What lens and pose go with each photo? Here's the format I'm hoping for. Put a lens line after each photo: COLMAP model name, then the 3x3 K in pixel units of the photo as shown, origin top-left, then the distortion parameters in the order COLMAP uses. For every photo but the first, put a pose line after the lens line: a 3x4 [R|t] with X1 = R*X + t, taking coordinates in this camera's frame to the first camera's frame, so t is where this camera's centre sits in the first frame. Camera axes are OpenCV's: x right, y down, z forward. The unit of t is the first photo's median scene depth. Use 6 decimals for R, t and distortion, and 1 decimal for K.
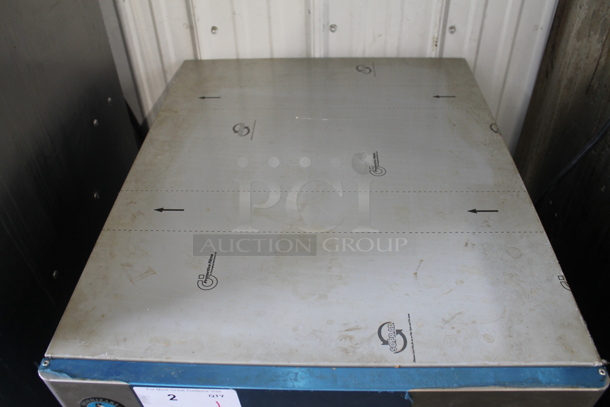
lens RADIAL K [[514.0, 0, 305.0], [0, 514.0, 203.5], [0, 0, 1]] dist [-0.162380, 0.144981]
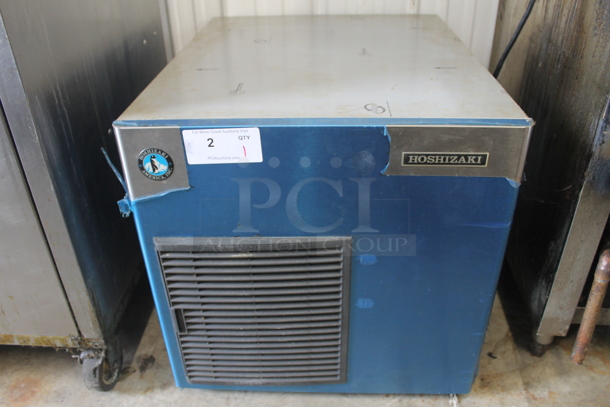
lens RADIAL K [[514.0, 0, 305.0], [0, 514.0, 203.5], [0, 0, 1]] dist [-0.162380, 0.144981]
pose [[0.999970, 0.001164, -0.007698, -0.001370], [-0.002380, 0.987134, -0.159879, 0.375310], [0.007413, 0.159892, 0.987107, -0.155776]]
